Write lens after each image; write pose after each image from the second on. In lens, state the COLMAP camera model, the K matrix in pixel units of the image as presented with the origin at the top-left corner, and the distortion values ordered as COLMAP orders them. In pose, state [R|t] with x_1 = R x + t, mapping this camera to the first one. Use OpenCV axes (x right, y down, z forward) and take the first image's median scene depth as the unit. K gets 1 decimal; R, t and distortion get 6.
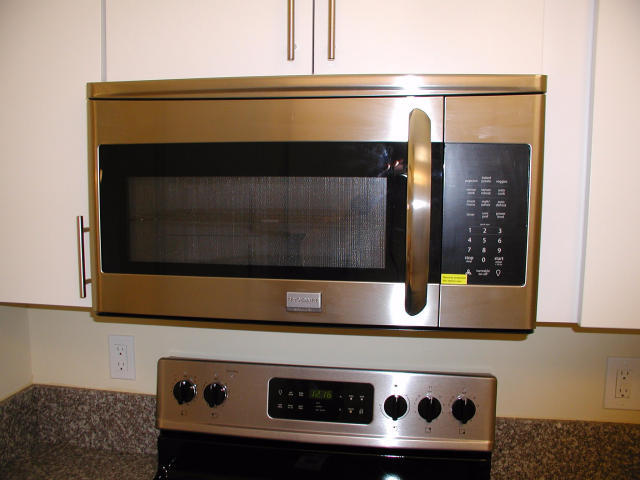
lens RADIAL K [[594.0, 0, 318.1], [0, 594.0, 245.2], [0, 0, 1]] dist [-0.224359, 0.261181]
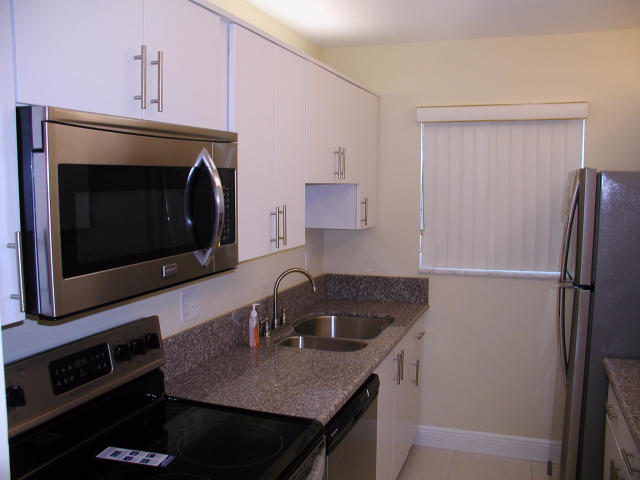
lens RADIAL K [[594.0, 0, 318.1], [0, 594.0, 245.2], [0, 0, 1]] dist [-0.224359, 0.261181]
pose [[0.217889, -0.114000, 0.969293, -1.038384], [0.108296, 0.989846, 0.092073, -0.050310], [-0.969946, 0.084909, 0.228023, 0.211019]]
